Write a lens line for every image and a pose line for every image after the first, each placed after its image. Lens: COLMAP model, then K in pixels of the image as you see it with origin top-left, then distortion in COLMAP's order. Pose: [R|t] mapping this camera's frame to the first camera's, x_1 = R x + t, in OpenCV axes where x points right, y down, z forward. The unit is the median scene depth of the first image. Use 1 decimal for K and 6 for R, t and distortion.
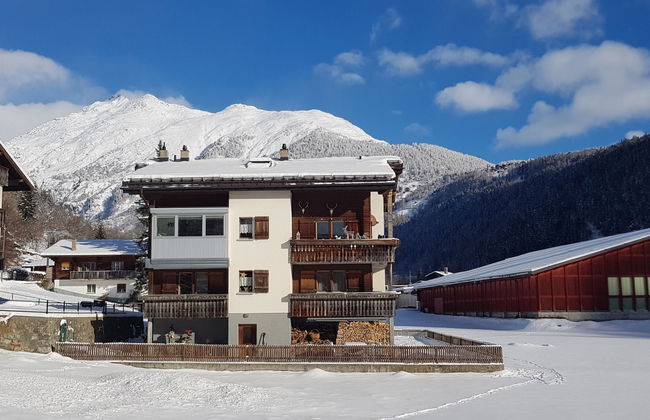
lens RADIAL K [[772.1, 0, 325.0], [0, 772.1, 210.0], [0, 0, 1]] dist [0.079719, -0.025021]
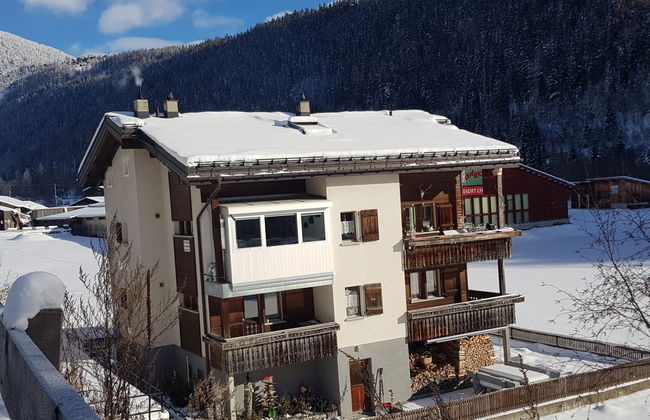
lens RADIAL K [[772.1, 0, 325.0], [0, 772.1, 210.0], [0, 0, 1]] dist [0.079719, -0.025021]
pose [[0.867466, -0.055759, 0.494361, -0.474233], [-0.010242, 0.991487, 0.129801, -0.084195], [-0.497391, -0.117661, 0.859511, 0.406310]]
